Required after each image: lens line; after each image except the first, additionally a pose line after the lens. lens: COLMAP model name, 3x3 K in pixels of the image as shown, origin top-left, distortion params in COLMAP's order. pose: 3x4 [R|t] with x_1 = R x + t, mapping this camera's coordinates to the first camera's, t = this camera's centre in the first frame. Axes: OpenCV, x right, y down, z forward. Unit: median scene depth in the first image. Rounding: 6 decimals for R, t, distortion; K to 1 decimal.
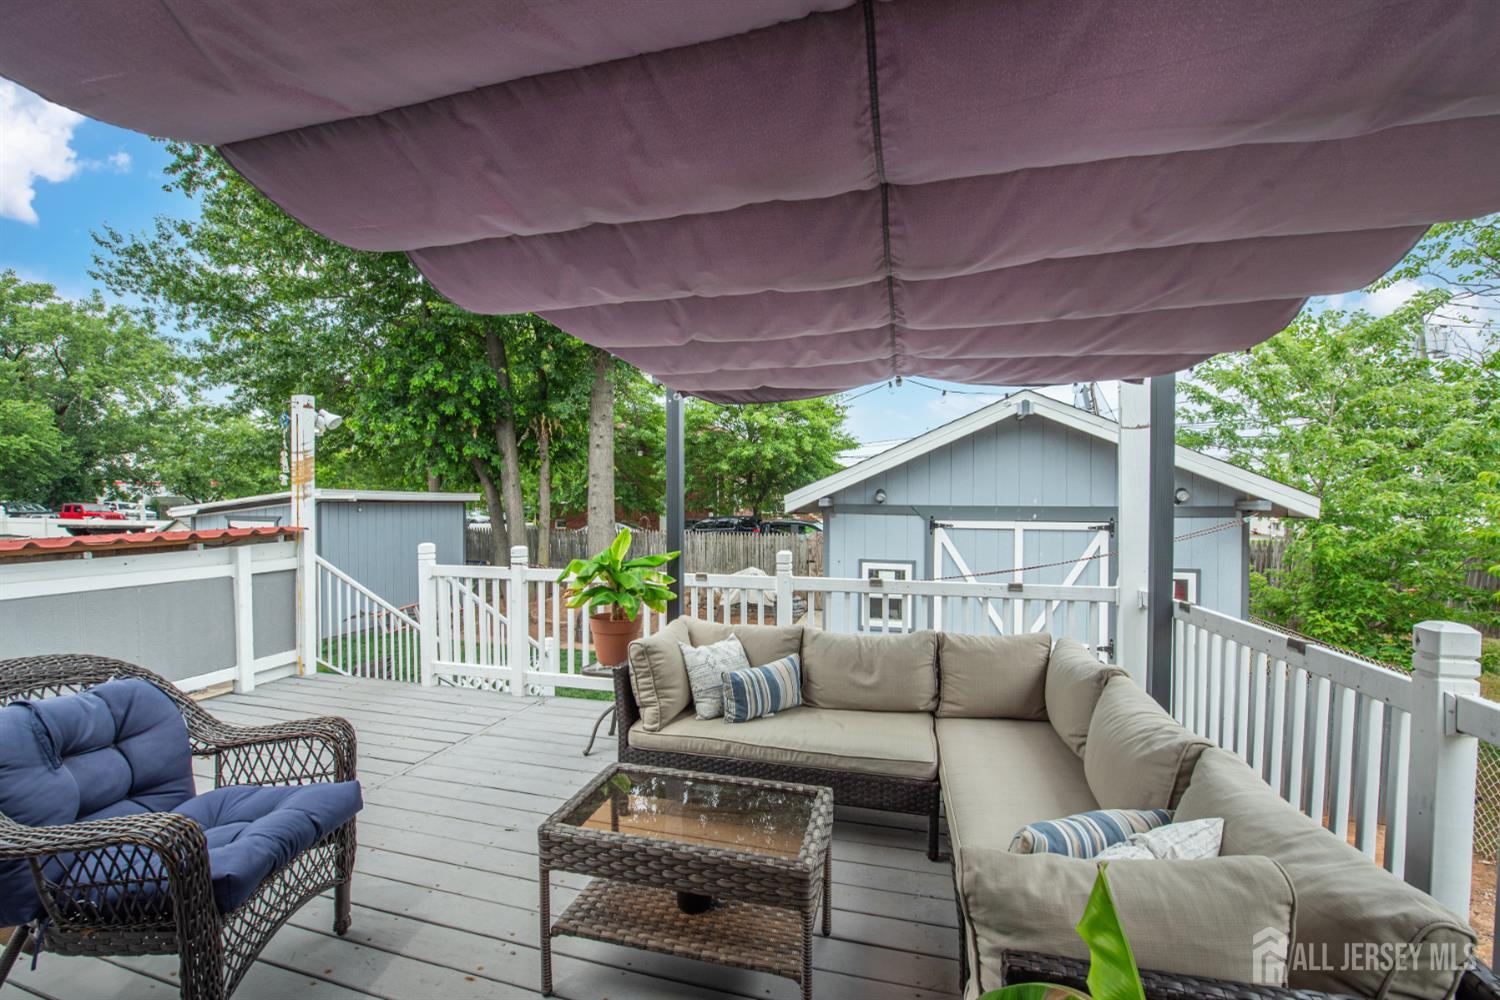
lens RADIAL K [[613.4, 0, 750.0], [0, 613.4, 500.0], [0, 0, 1]] dist [-0.000277, -0.000250]
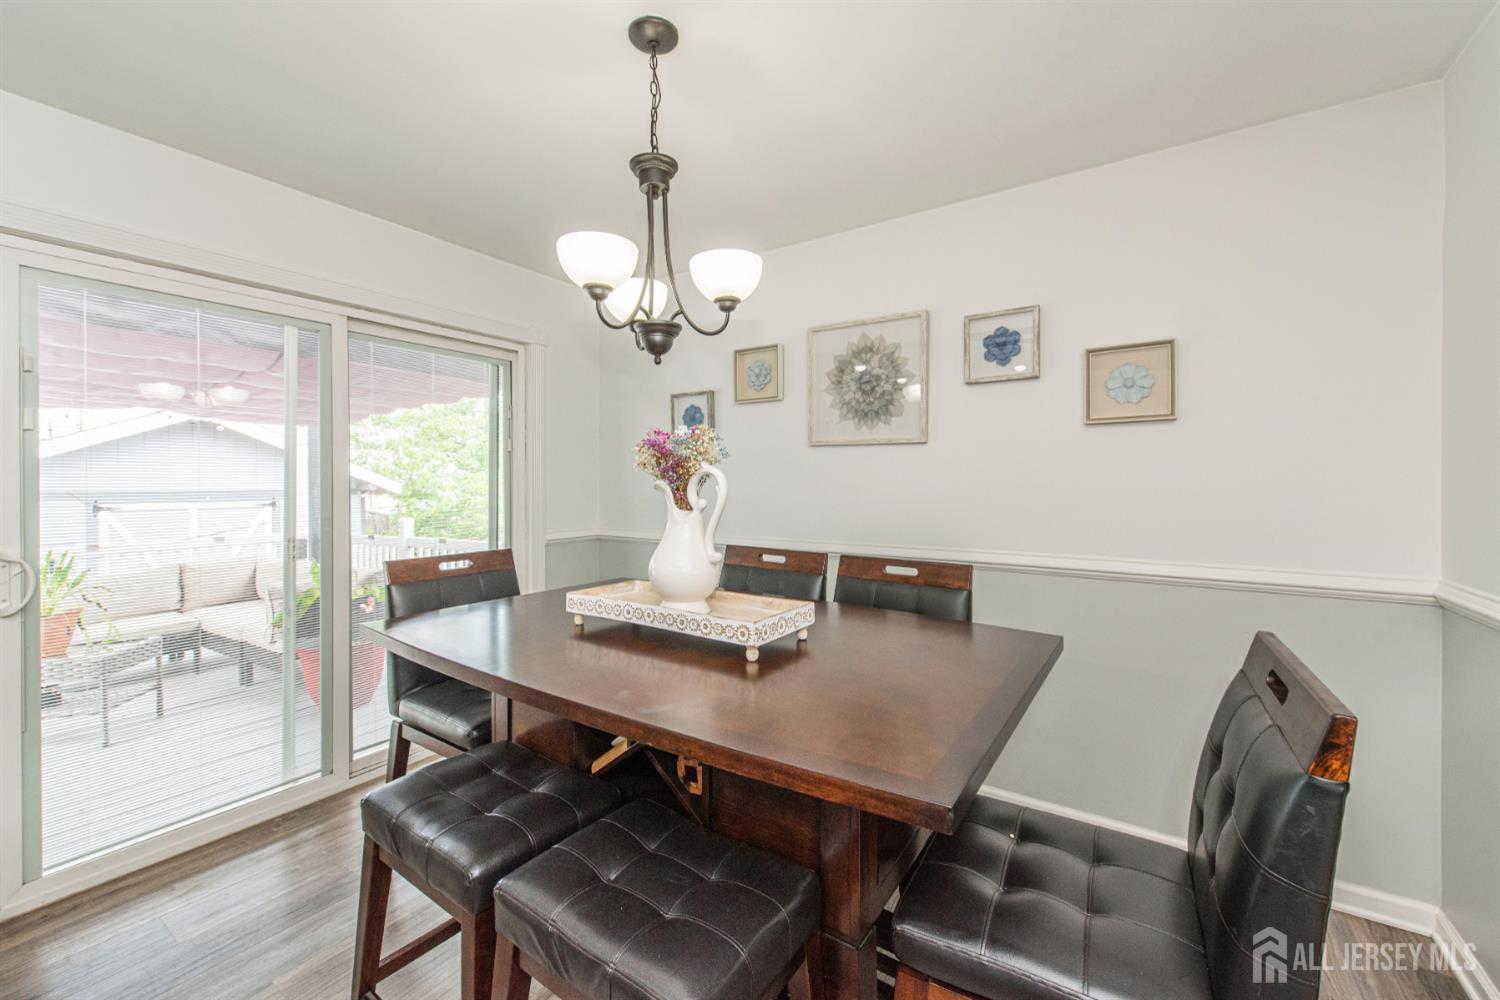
lens RADIAL K [[577.2, 0, 748.1], [0, 577.2, 487.7], [0, 0, 1]] dist [0.001246, 0.000113]
pose [[0.312849, -0.012377, 0.949722, -0.395632], [0.011667, 0.999890, 0.009188, 0.008604], [-0.949731, 0.008206, 0.312958, -0.543912]]
